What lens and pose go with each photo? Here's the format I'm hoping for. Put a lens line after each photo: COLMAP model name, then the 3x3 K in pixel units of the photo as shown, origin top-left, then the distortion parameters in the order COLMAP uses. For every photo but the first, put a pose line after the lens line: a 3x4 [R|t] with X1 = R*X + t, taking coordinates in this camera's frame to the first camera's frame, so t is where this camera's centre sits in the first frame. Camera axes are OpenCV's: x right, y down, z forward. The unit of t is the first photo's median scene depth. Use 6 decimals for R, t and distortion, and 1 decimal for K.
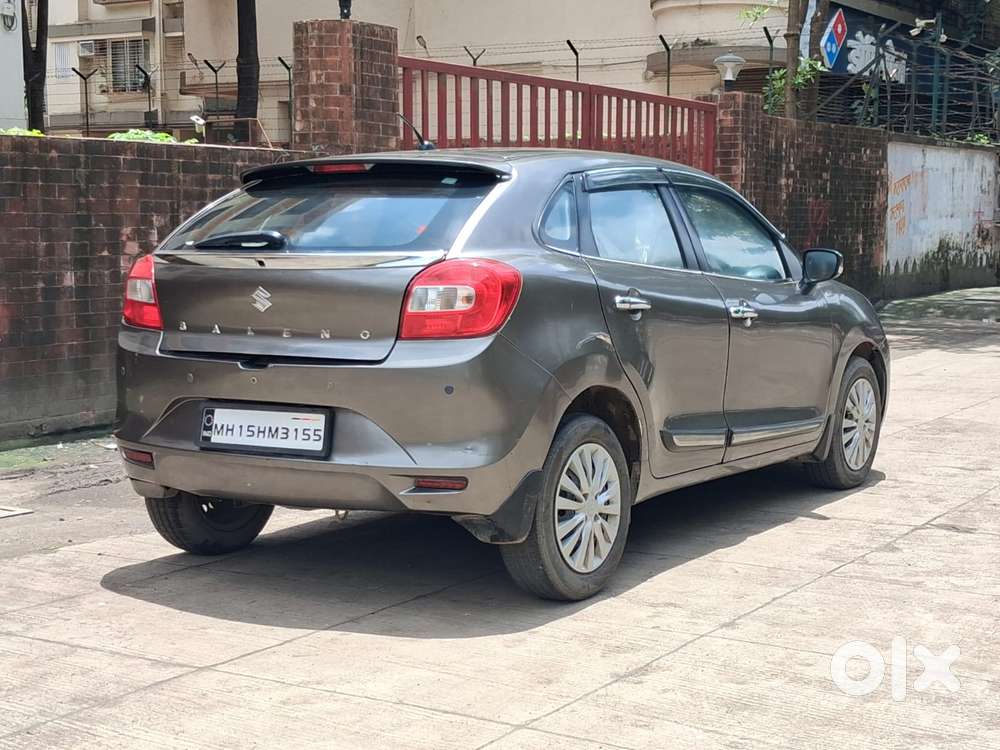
lens RADIAL K [[1577.7, 0, 502.2], [0, 1577.7, 383.8], [0, 0, 1]] dist [0.133626, 0.000000]
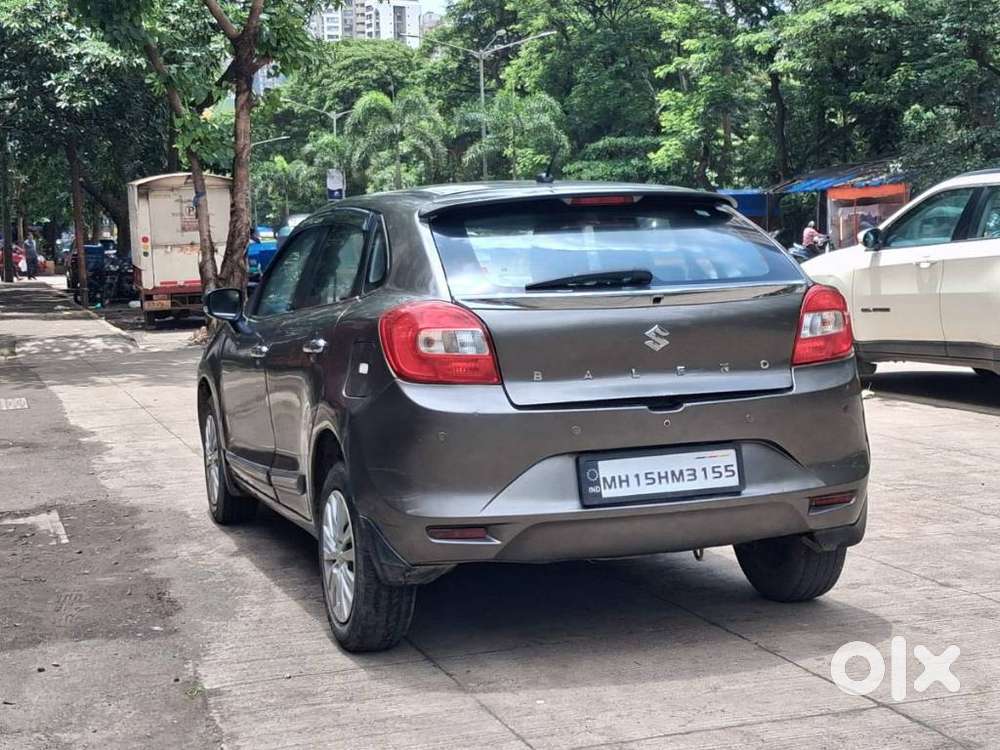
lens RADIAL K [[1577.7, 0, 515.9], [0, 1577.7, 369.9], [0, 0, 1]] dist [0.133626, 0.000000]
pose [[0.628051, -0.077032, 0.774350, -0.896495], [0.100040, 0.994824, 0.017824, -0.056842], [-0.771715, 0.066272, 0.632507, 0.446285]]
